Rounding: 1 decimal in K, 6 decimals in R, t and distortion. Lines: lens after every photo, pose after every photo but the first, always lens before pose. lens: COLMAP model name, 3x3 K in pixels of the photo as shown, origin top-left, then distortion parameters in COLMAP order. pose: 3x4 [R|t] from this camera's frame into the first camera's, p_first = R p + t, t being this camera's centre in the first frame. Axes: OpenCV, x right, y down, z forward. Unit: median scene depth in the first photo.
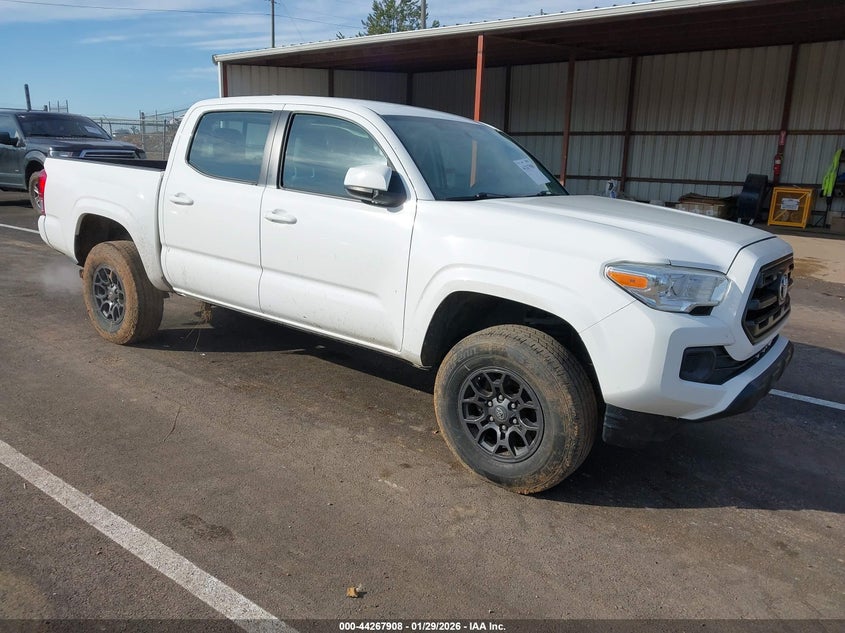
lens RADIAL K [[647.6, 0, 422.5], [0, 647.6, 316.5], [0, 0, 1]] dist [0.084024, -0.000772]
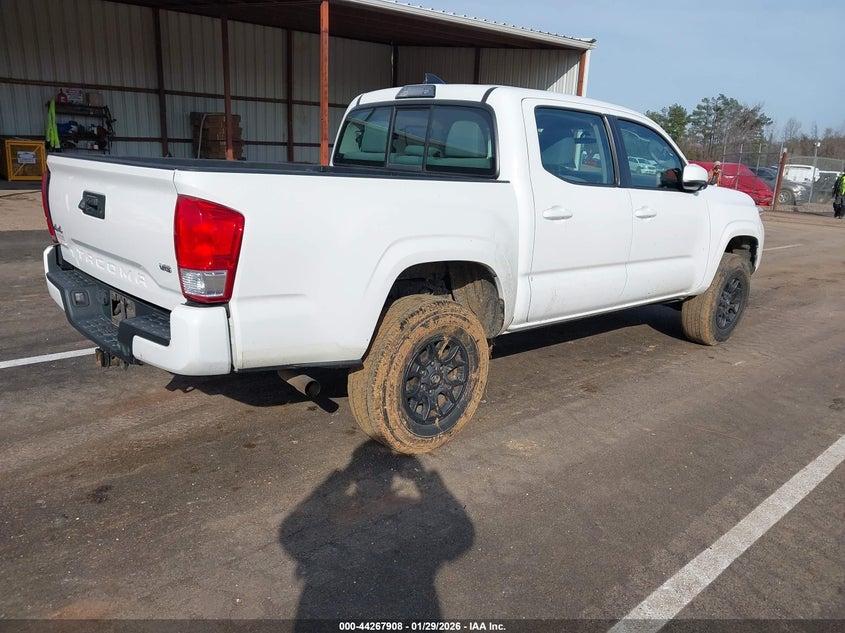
lens RADIAL K [[687.9, 0, 422.5], [0, 687.9, 316.5], [0, 0, 1]] dist [-0.002178, -0.007069]
pose [[0.183053, -0.281432, 0.941959, -0.751637], [0.201139, 0.948602, 0.244329, -0.177302], [-0.962307, 0.144740, 0.230251, 0.588865]]
